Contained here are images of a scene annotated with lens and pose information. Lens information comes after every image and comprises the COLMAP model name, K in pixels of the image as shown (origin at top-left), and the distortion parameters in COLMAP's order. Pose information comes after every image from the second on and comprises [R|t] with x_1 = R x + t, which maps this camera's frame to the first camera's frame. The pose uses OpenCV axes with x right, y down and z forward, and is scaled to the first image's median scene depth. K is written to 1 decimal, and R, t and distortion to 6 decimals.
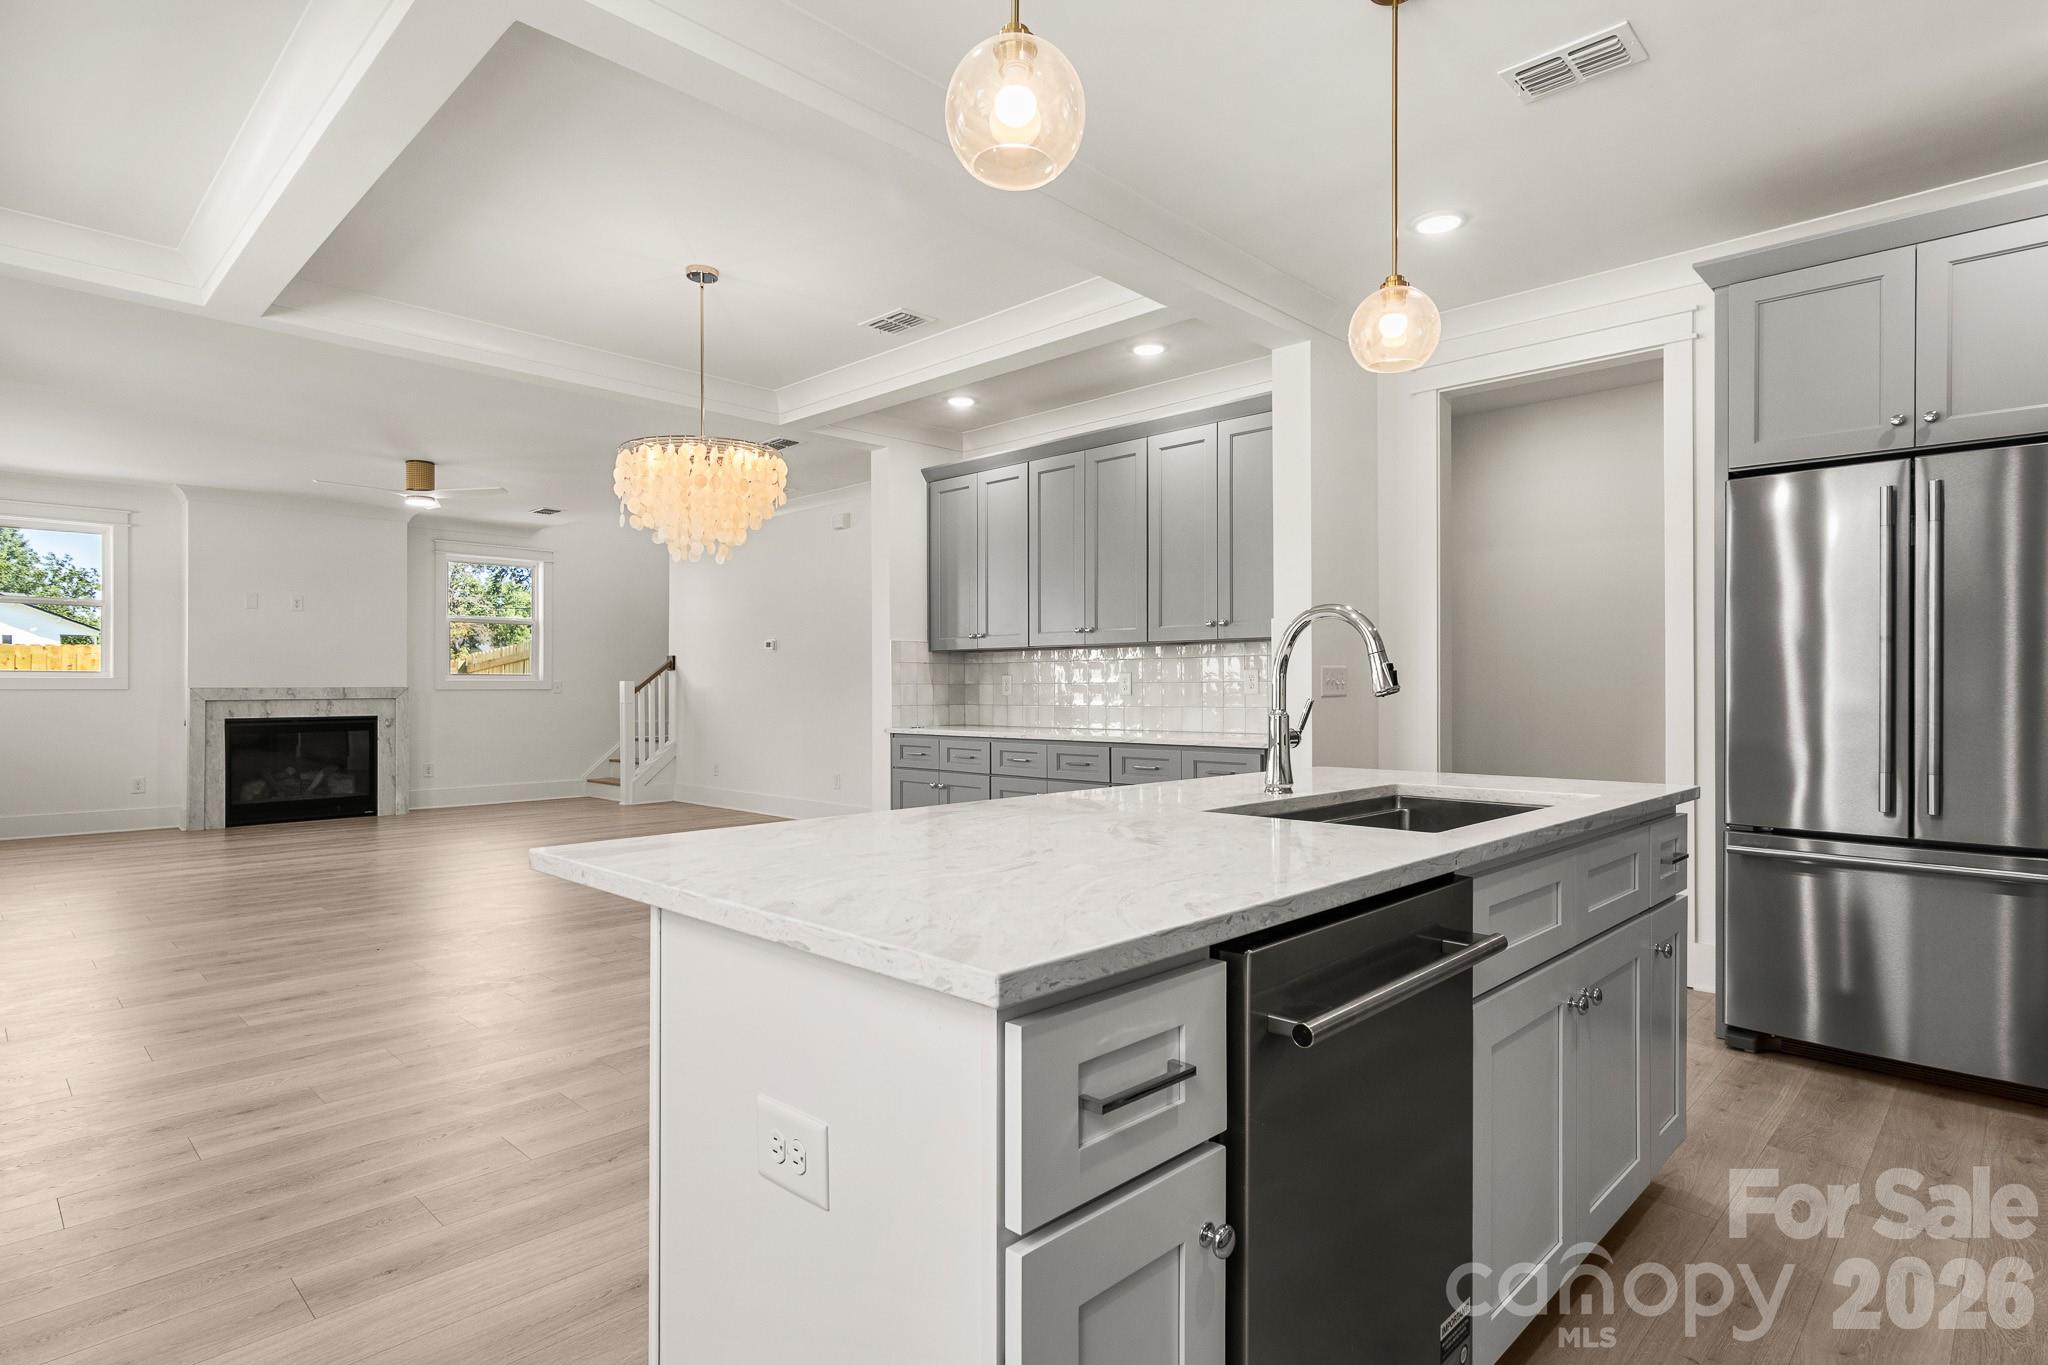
lens RADIAL K [[1051.6, 0, 1036.4], [0, 1051.6, 684.5], [0, 0, 1]] dist [0.001233, -0.000727]
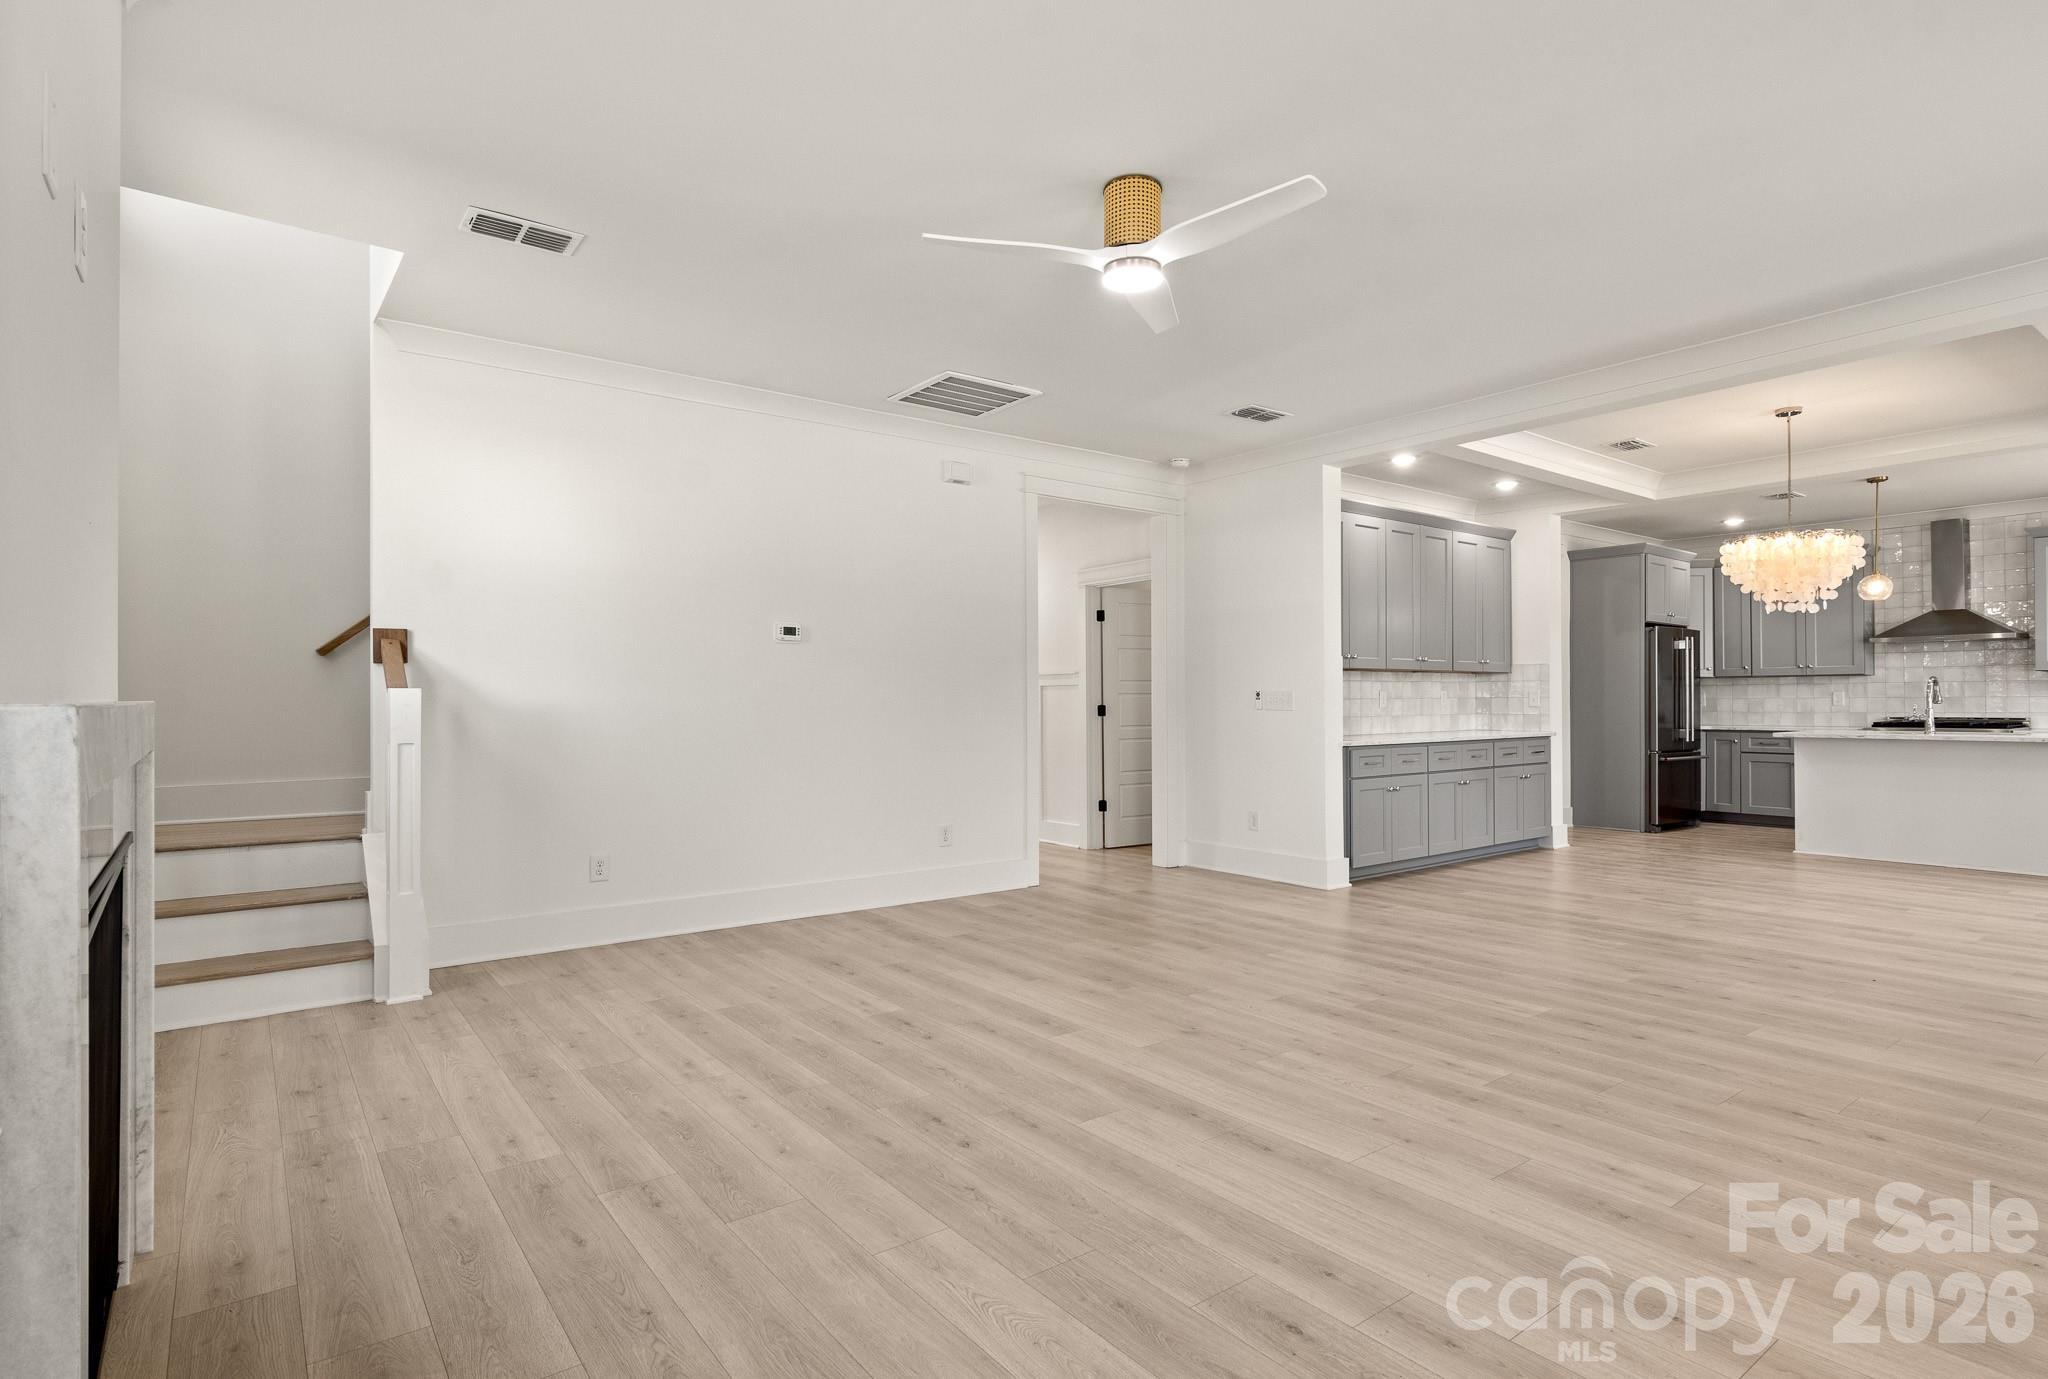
lens RADIAL K [[1051.6, 0, 1000.0], [0, 1051.6, 703.3], [0, 0, 1]] dist [0.001233, -0.000727]
pose [[0.162110, 0.000202, 0.986773, -1.842082], [-0.000283, 1.000000, -0.000158, 0.006264], [-0.986773, -0.000254, 0.162110, 1.772375]]
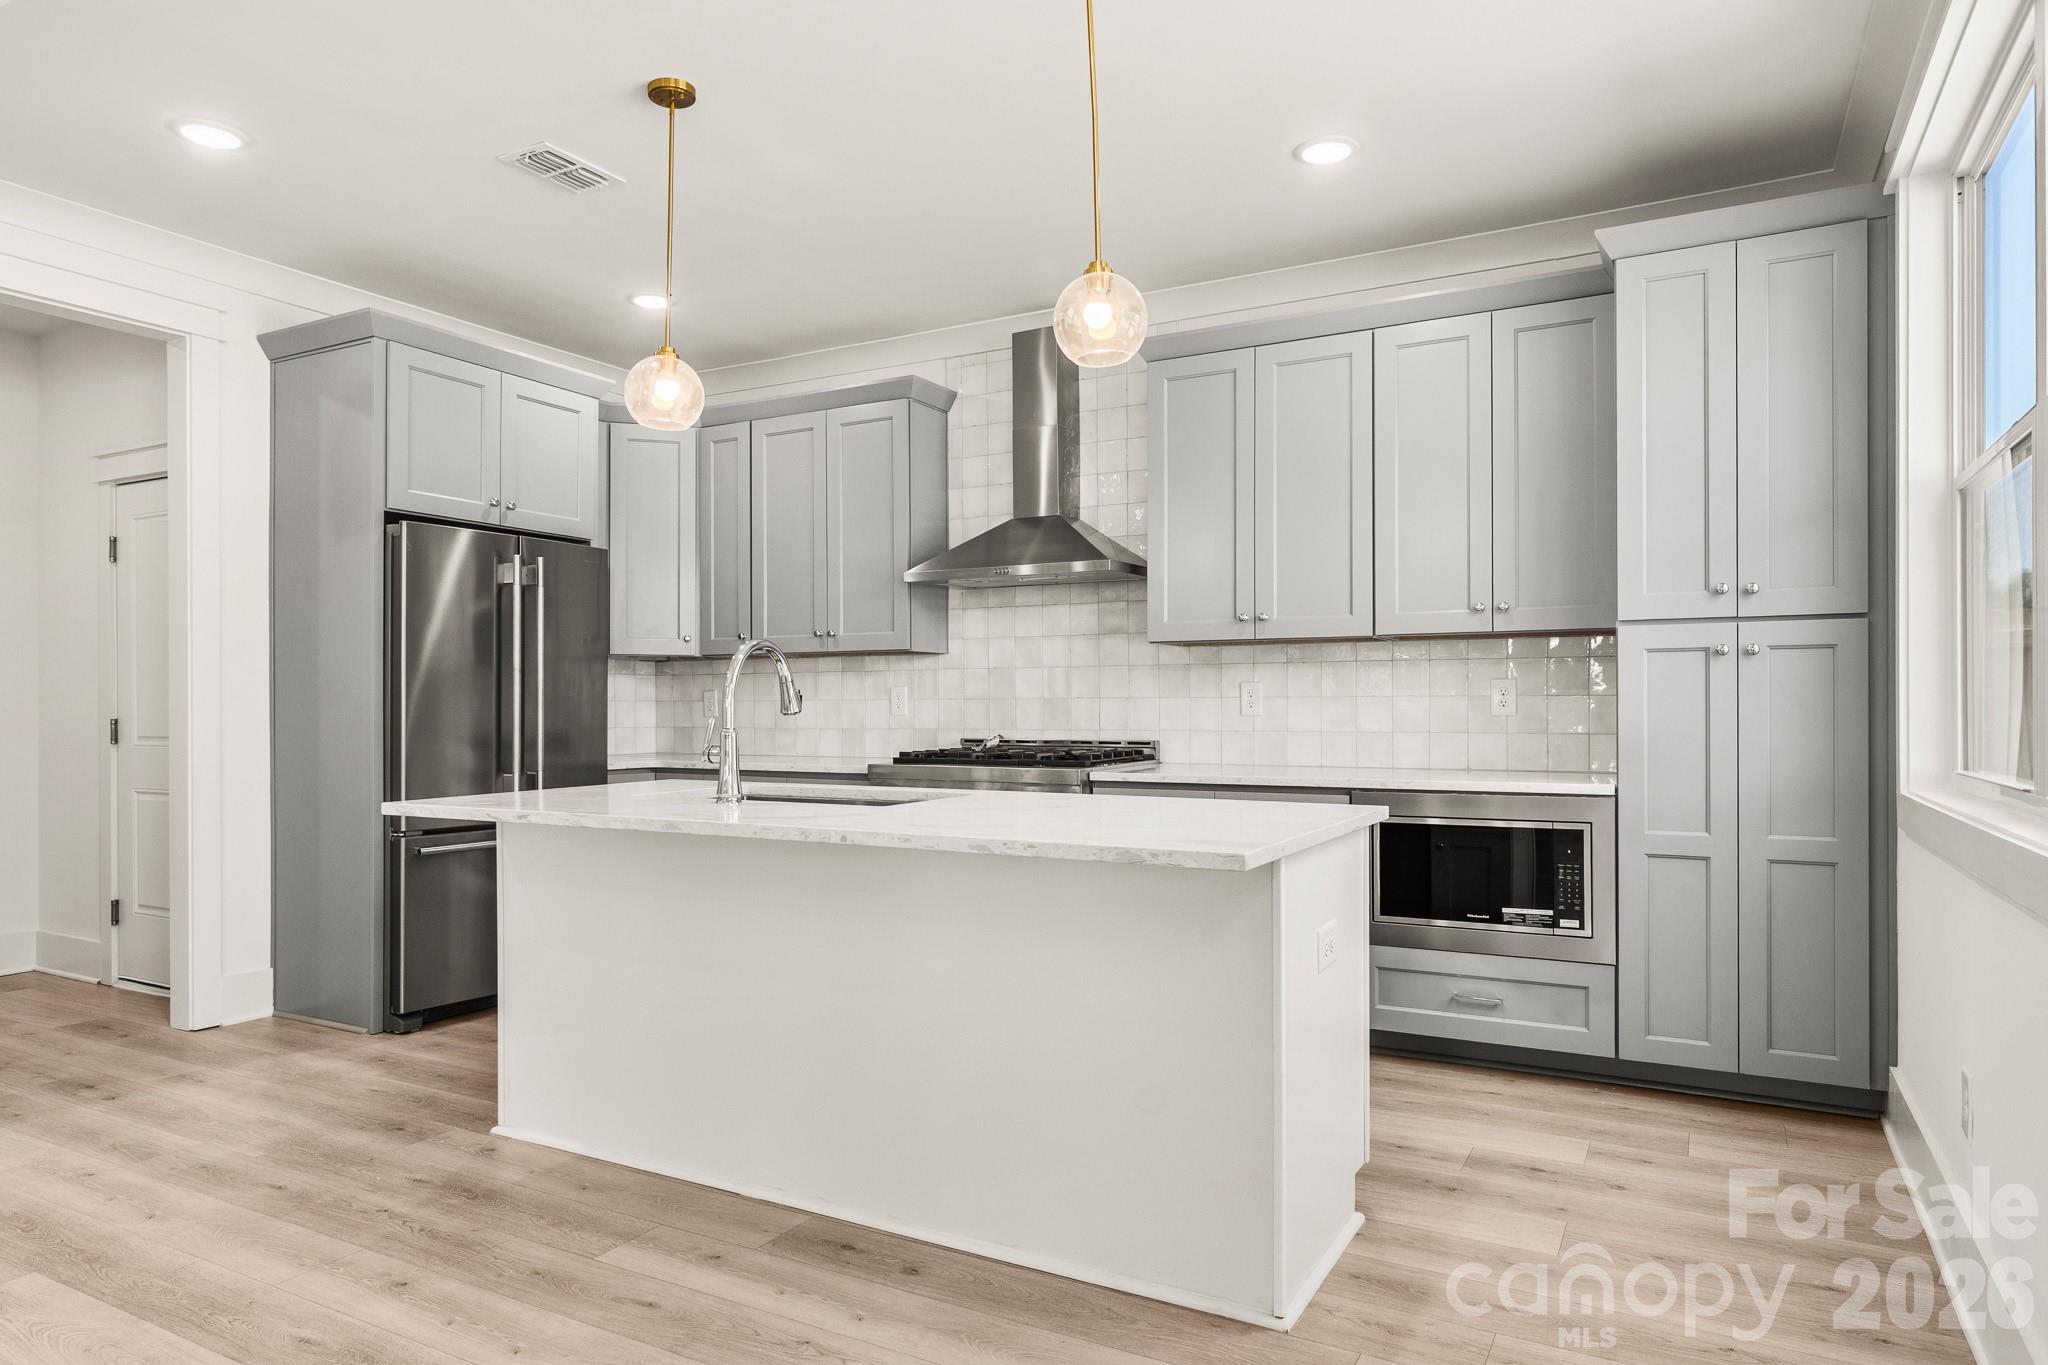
lens RADIAL K [[1256.7, 0, 1036.6], [0, 1256.7, 698.7], [0, 0, 1]] dist [-0.000894, 0.000805]
pose [[-0.262495, 0.004438, 0.964923, -0.623996], [0.000537, 0.999990, -0.004454, -0.000742], [-0.964933, -0.000651, -0.262495, 0.555966]]
